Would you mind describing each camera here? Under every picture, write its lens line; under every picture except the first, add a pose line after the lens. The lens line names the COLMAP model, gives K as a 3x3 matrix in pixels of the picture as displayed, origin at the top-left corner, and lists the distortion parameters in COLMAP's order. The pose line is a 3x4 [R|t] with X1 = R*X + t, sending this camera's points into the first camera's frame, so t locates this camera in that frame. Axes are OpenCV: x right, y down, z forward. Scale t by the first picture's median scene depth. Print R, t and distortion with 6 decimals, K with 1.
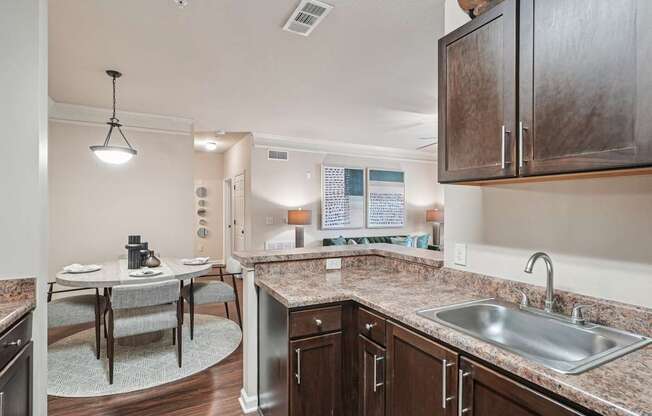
lens RADIAL K [[323.9, 0, 326.0], [0, 323.9, 208.0], [0, 0, 1]] dist [-0.001653, -0.000141]
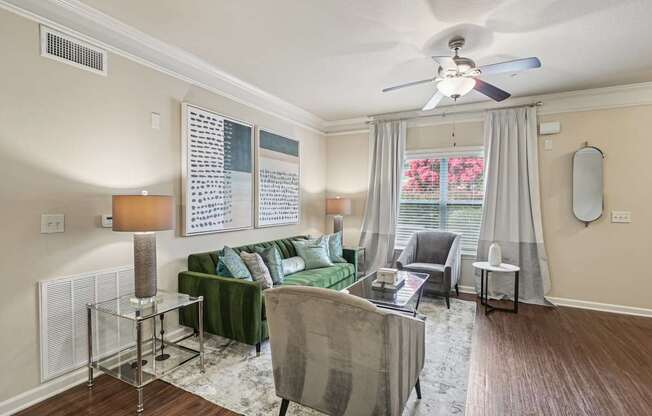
lens RADIAL K [[323.9, 0, 326.0], [0, 323.9, 208.0], [0, 0, 1]] dist [-0.001653, -0.000141]
pose [[0.796771, -0.014610, 0.604105, -0.133448], [-0.001401, 0.999660, 0.026024, 0.010285], [-0.604280, -0.021581, 0.796480, 0.464189]]
